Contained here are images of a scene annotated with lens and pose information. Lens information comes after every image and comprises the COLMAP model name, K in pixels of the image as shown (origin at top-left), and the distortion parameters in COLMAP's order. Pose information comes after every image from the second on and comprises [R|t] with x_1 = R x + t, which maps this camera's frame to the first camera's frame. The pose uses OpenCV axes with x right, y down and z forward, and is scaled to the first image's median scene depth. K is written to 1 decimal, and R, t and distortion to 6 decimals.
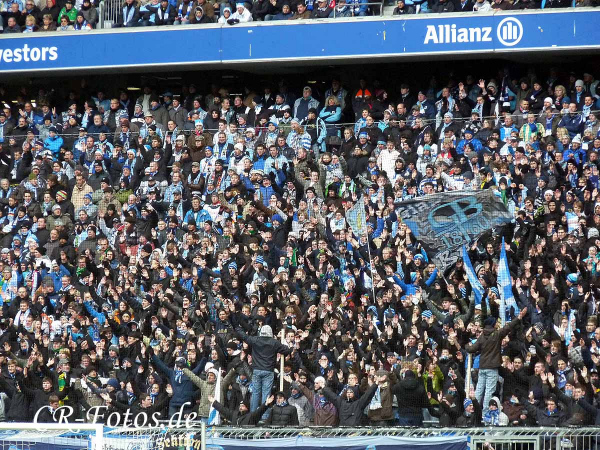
lens RADIAL K [[4141.5, 0, 303.3], [0, 4141.5, 226.7], [0, 0, 1]] dist [-1.633108, 0.000000]
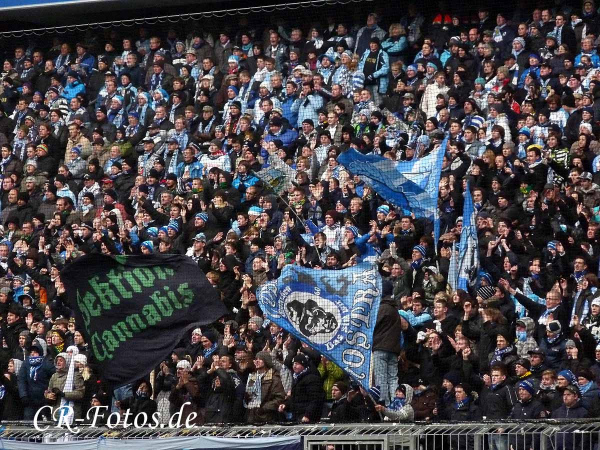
lens RADIAL K [[4141.5, 0, 301.2], [0, 4141.5, 224.7], [0, 0, 1]] dist [-1.633108, 0.000000]
pose [[0.985616, -0.023940, -0.167296, 0.129563], [0.024065, 0.999710, -0.001276, 0.009673], [0.167278, -0.002768, 0.985906, 0.186979]]
